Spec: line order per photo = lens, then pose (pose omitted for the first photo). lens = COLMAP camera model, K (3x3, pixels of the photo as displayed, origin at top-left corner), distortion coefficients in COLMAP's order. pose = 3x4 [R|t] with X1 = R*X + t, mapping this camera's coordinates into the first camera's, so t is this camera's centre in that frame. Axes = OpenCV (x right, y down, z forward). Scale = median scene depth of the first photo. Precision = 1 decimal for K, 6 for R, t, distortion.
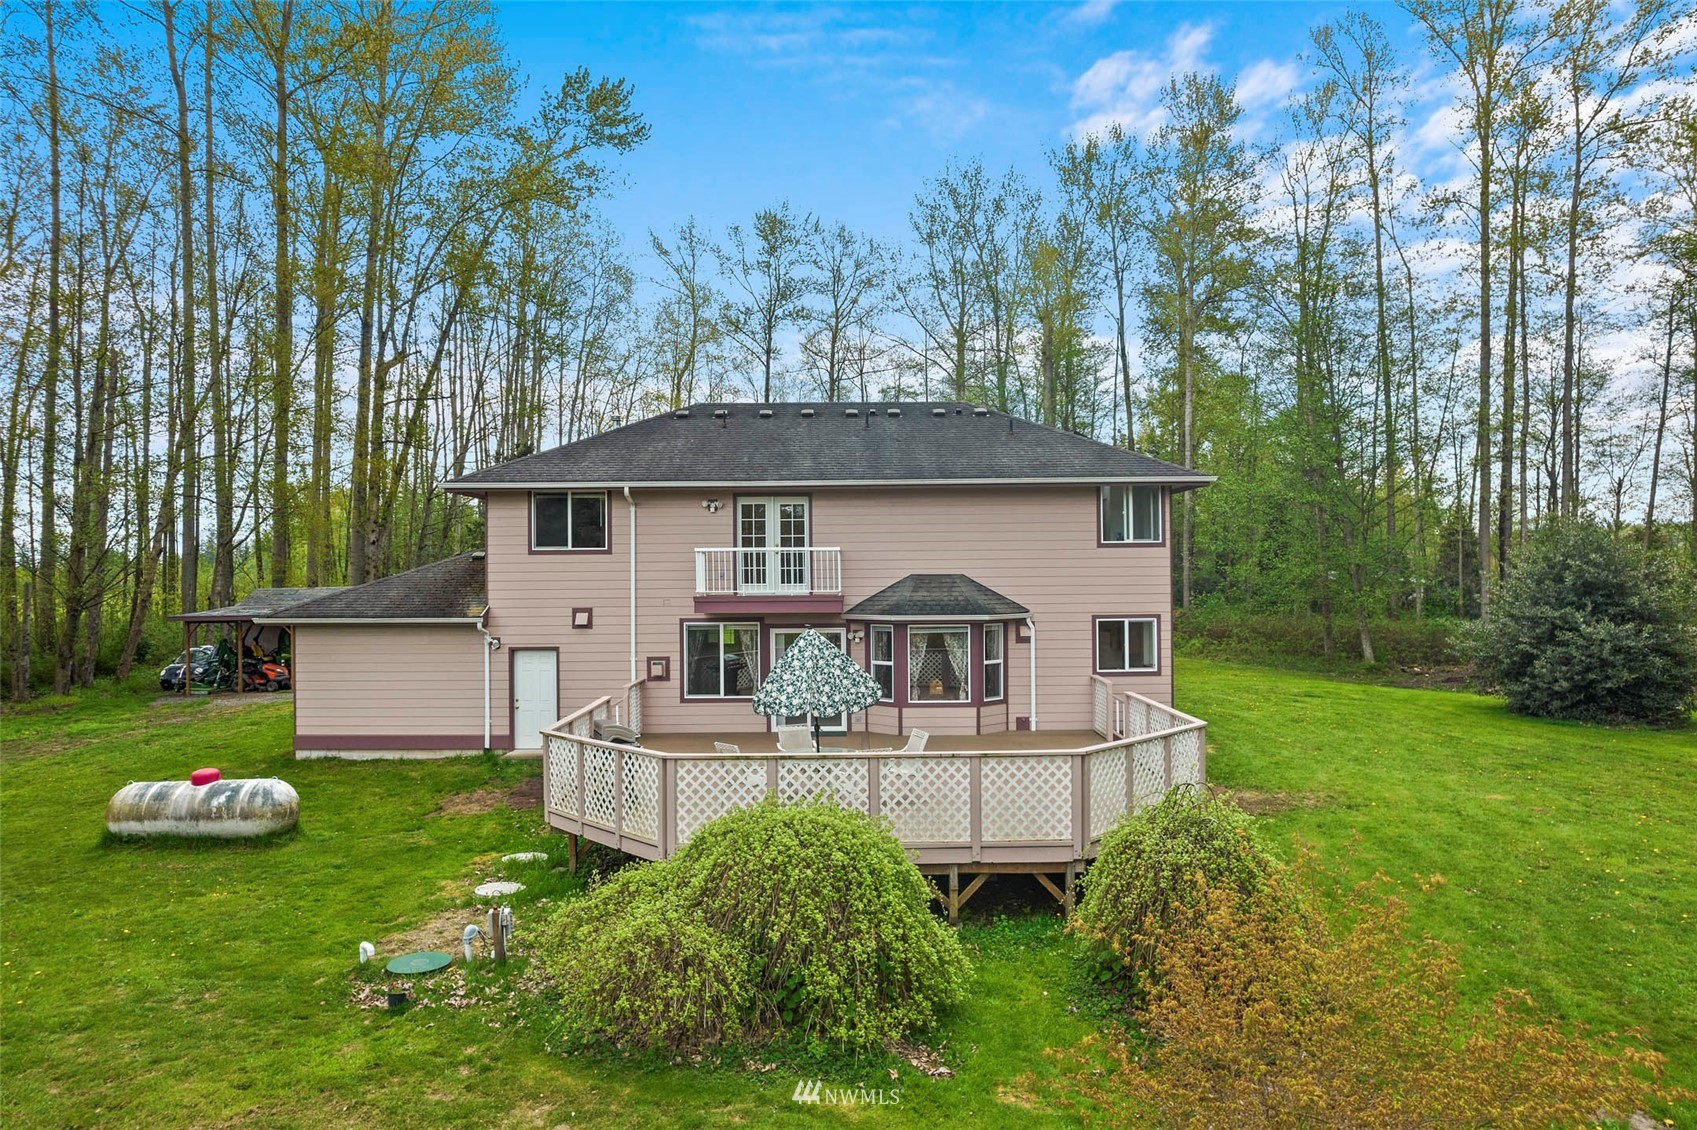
lens RADIAL K [[1107.0, 0, 848.5], [0, 1107.0, 565.0], [0, 0, 1]] dist [-0.001976, -0.000155]
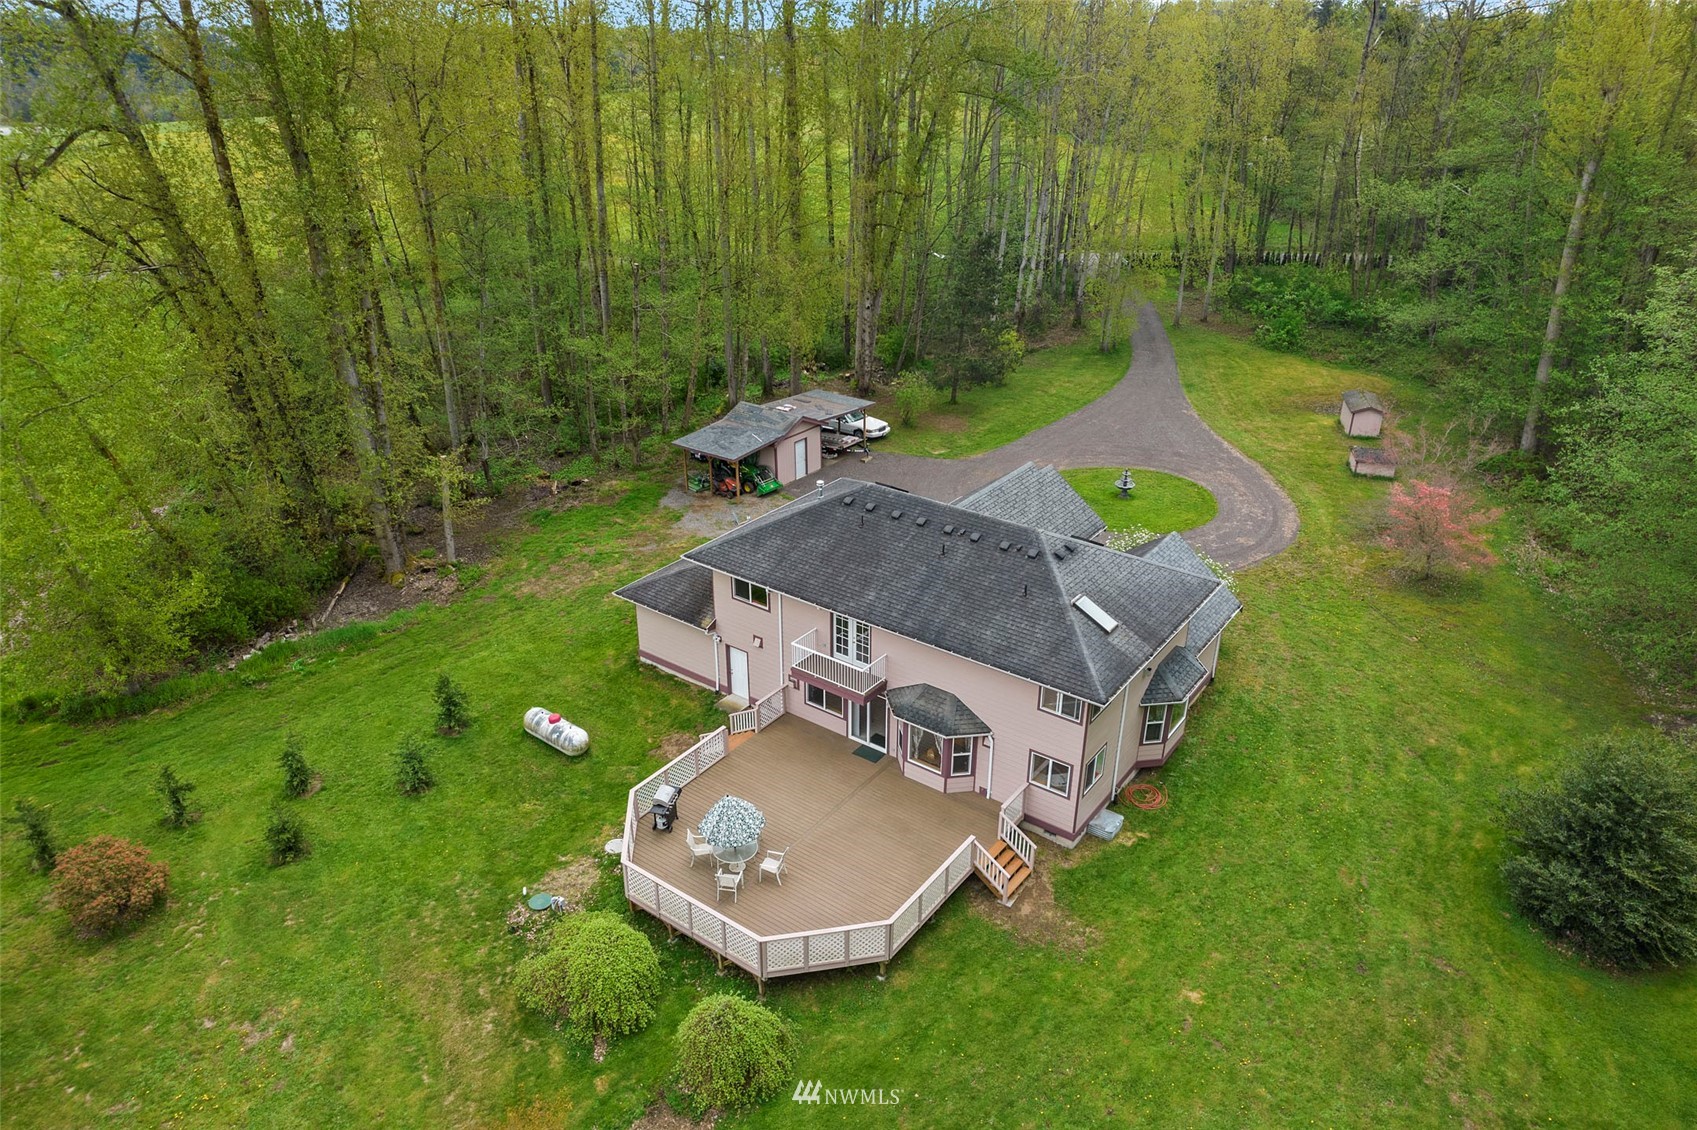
lens RADIAL K [[1107.0, 0, 848.5], [0, 1107.0, 565.0], [0, 0, 1]] dist [-0.001976, -0.000155]
pose [[0.819792, 0.262924, -0.508736, 0.692580], [-0.015848, 0.898447, 0.438796, -0.793655], [0.572442, -0.351659, 0.740706, -0.119577]]
